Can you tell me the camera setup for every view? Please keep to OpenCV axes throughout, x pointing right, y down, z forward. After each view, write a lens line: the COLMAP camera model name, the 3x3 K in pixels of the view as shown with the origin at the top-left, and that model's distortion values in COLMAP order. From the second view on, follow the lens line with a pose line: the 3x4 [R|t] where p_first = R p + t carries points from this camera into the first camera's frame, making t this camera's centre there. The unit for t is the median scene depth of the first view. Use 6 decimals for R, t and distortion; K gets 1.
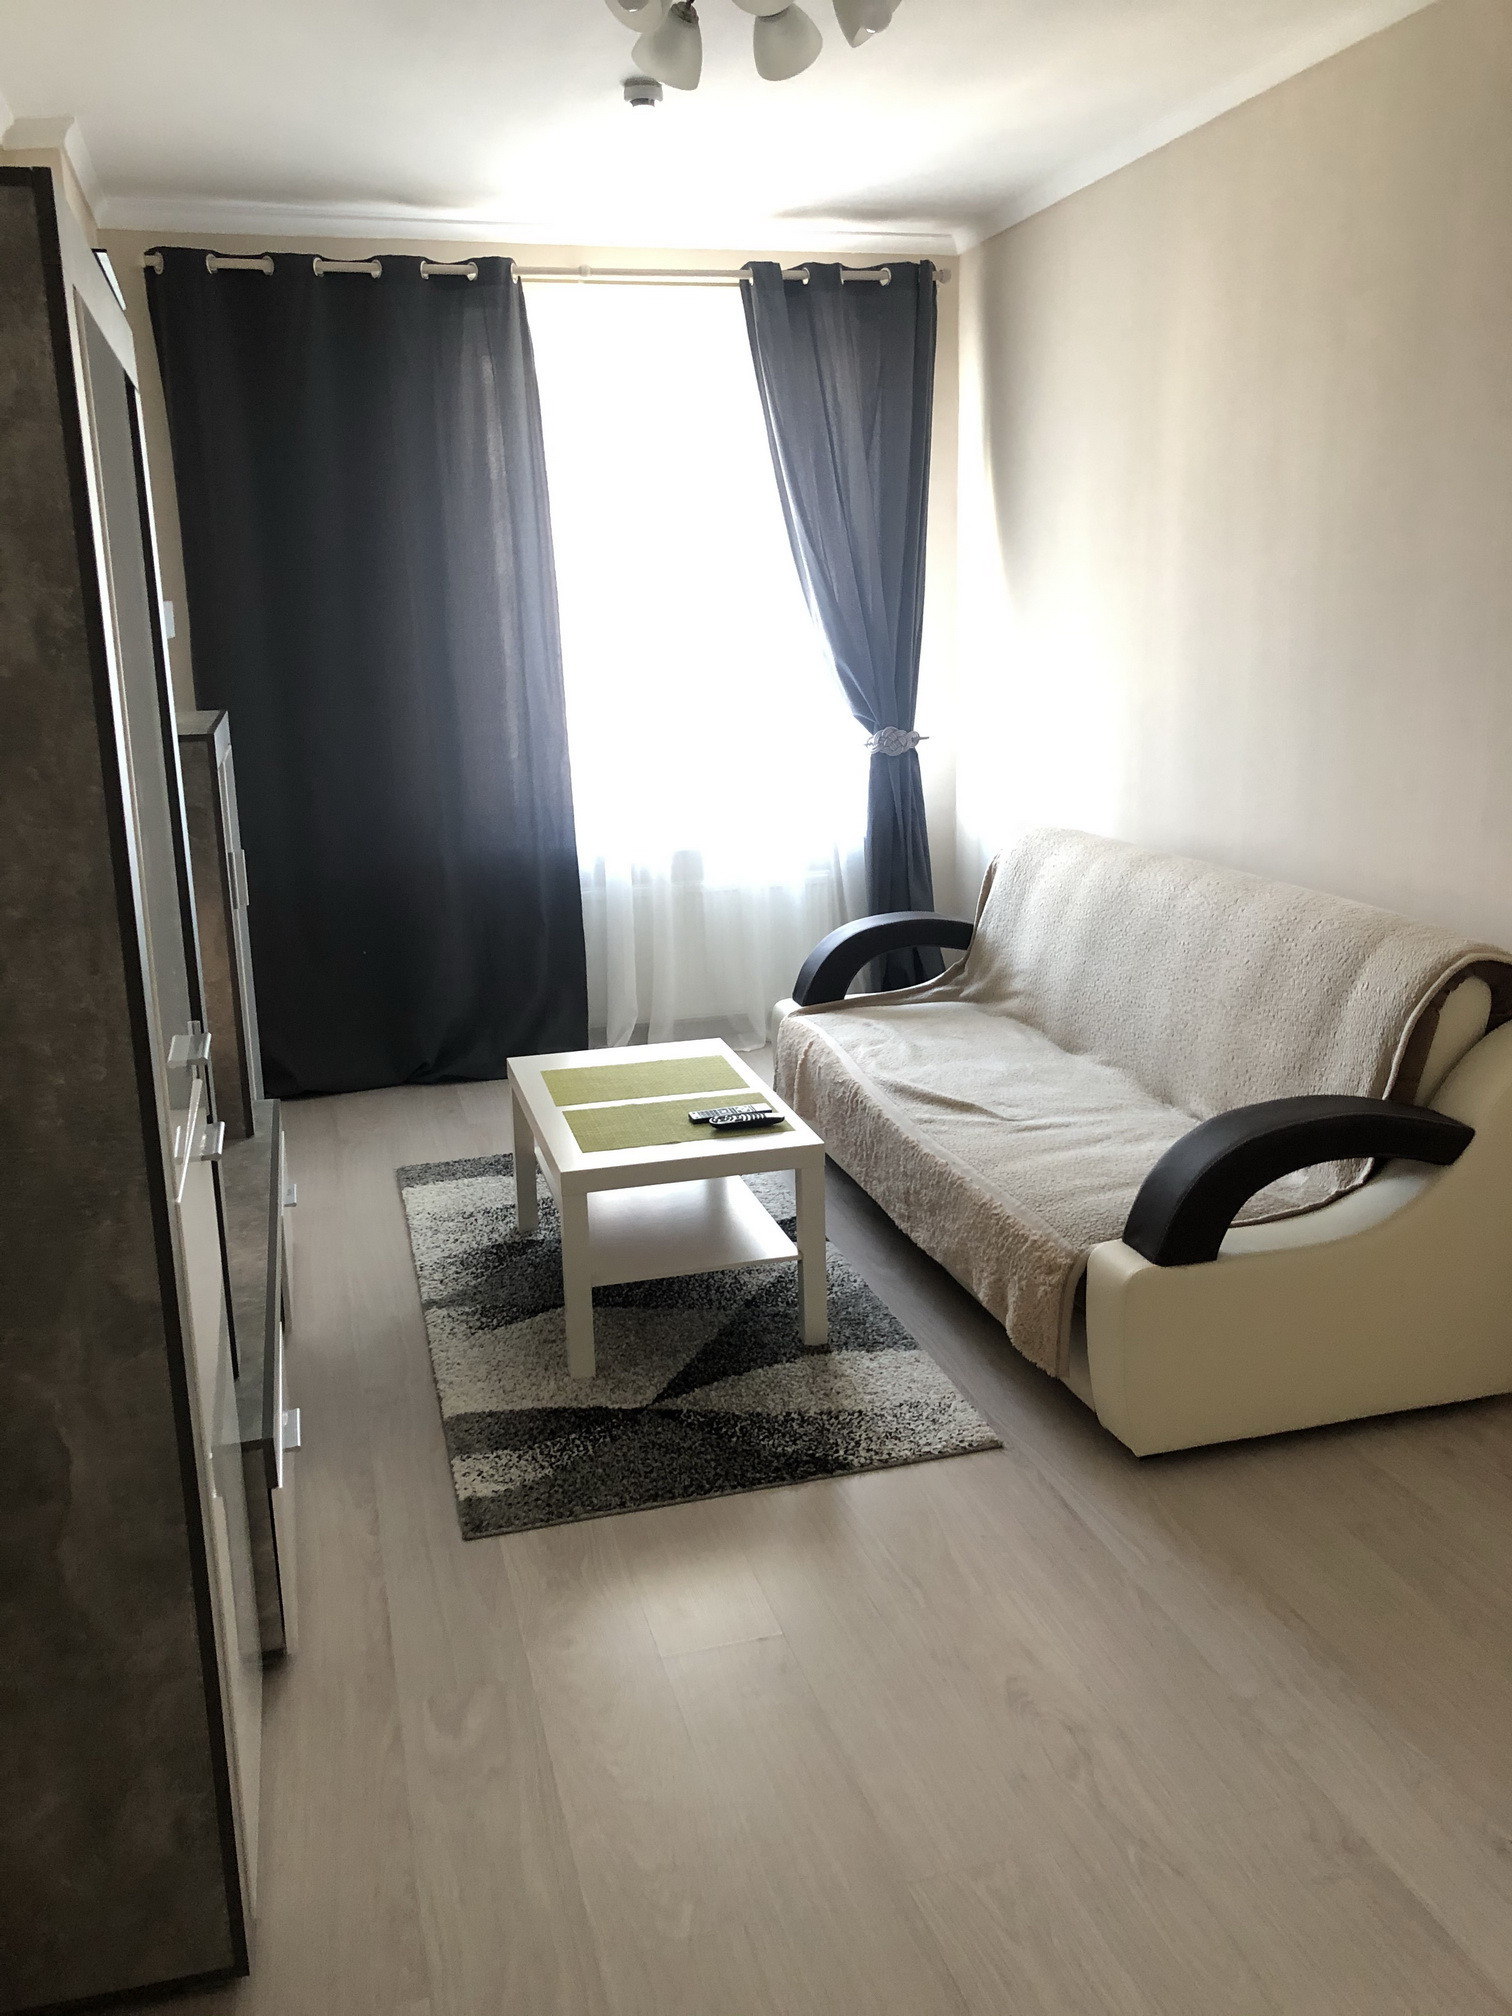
lens RADIAL K [[1653.2, 0, 735.0], [0, 1653.2, 999.8], [0, 0, 1]] dist [0.033859, -0.010841]
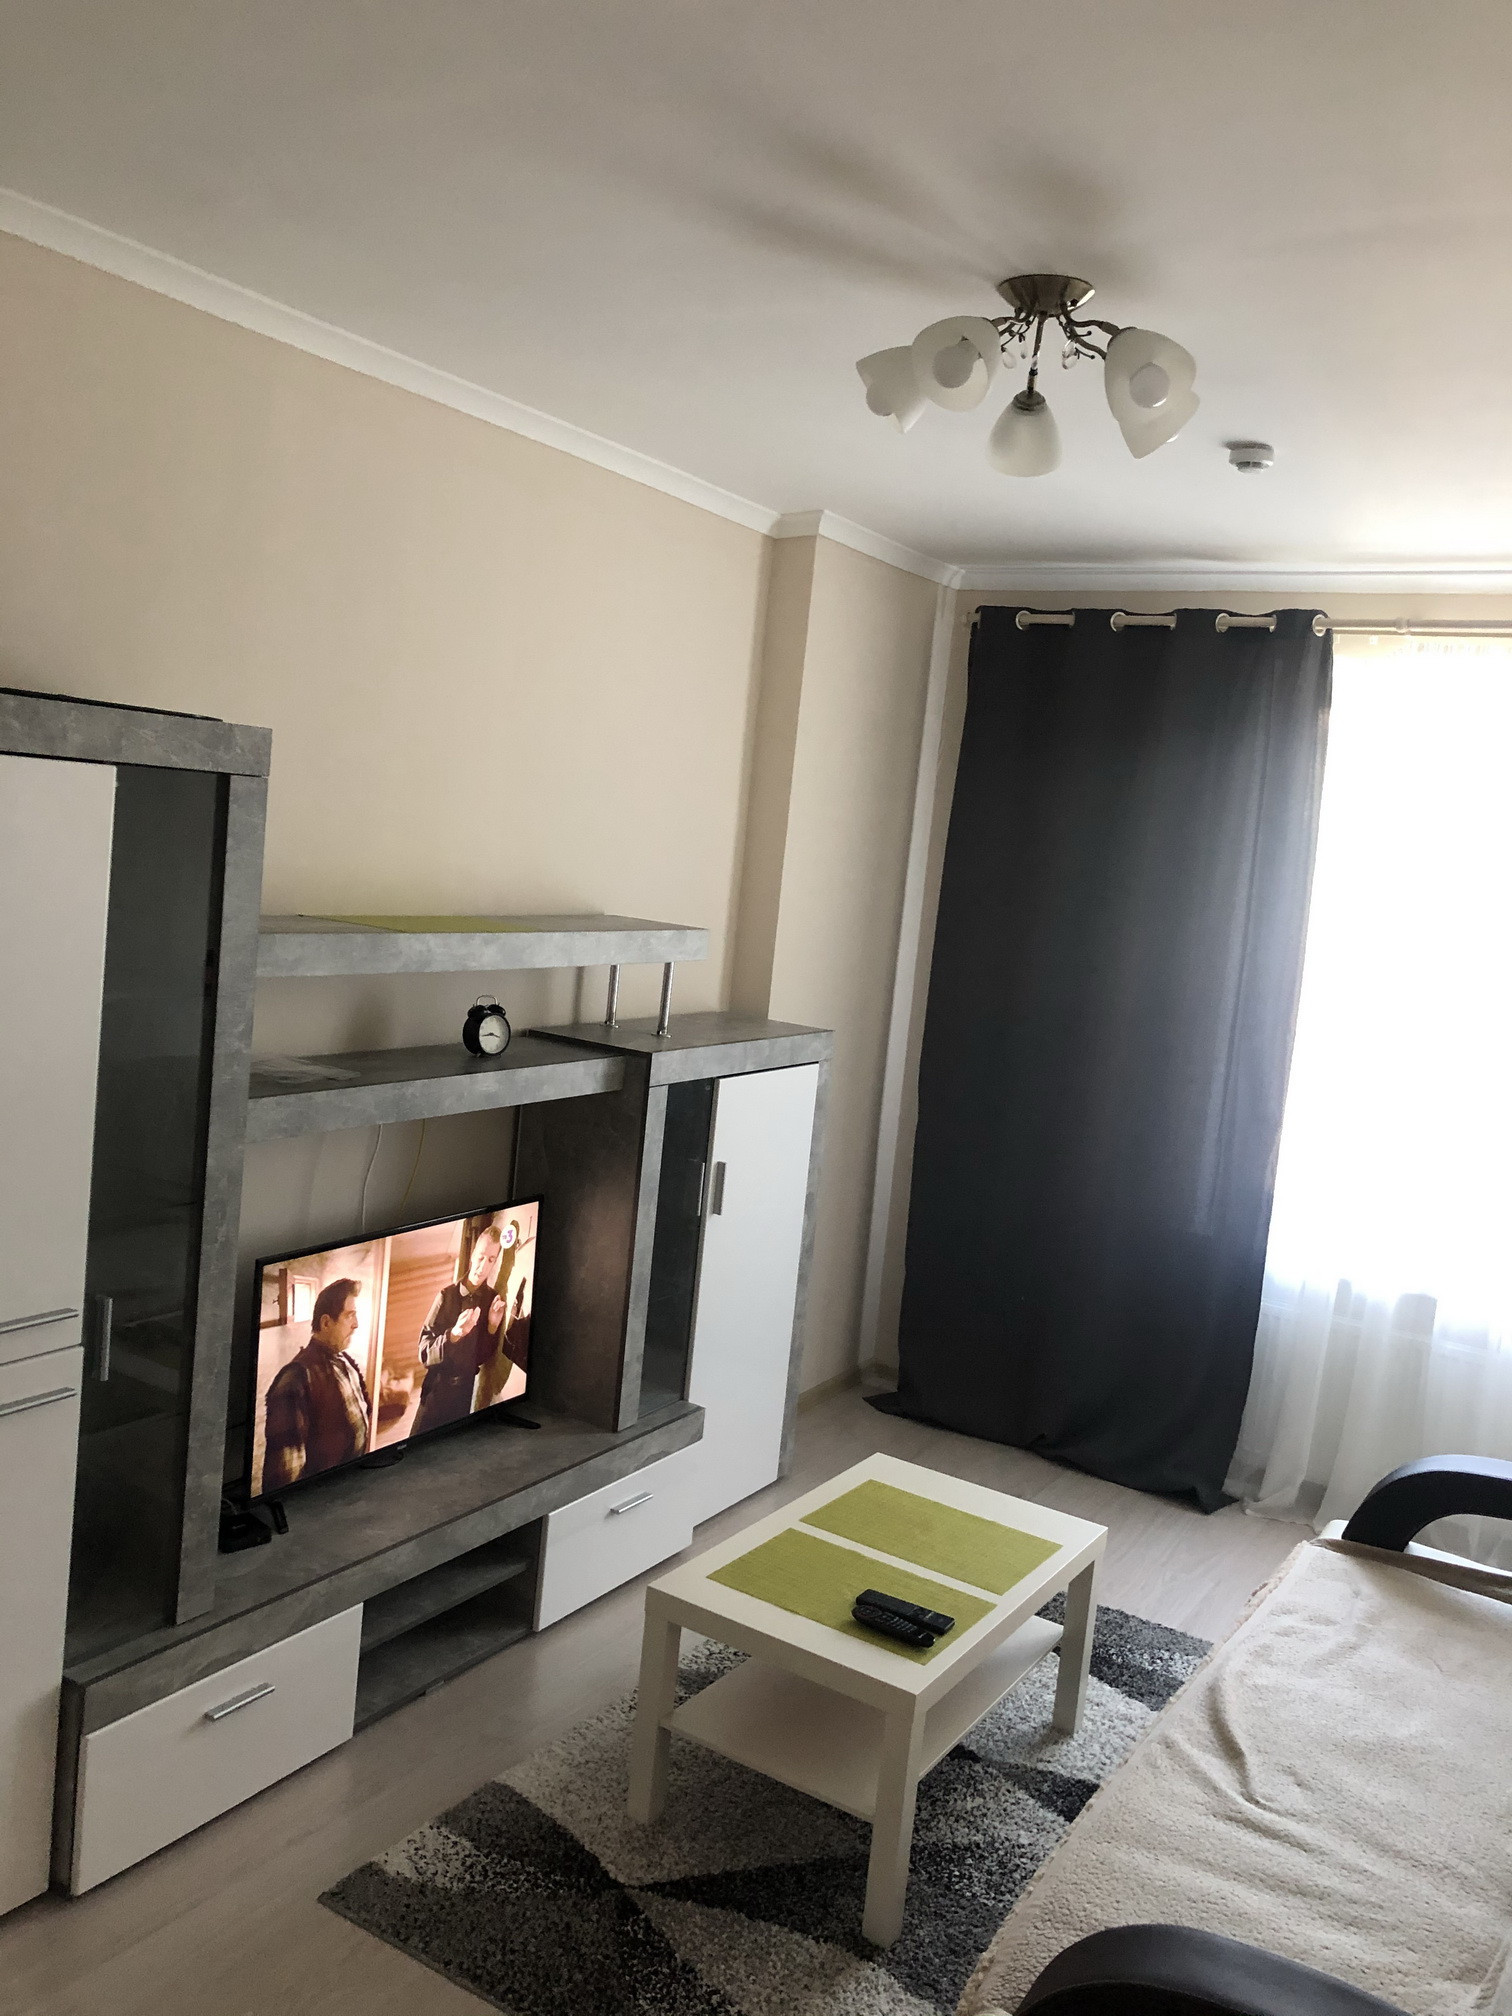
lens RADIAL K [[1653.2, 0, 744.4], [0, 1653.2, 999.0], [0, 0, 1]] dist [0.033859, -0.010841]
pose [[0.667095, 0.171212, -0.725032, 0.439411], [-0.281591, 0.958980, -0.032632, -0.155962], [0.689704, 0.225931, 0.687942, 0.261808]]
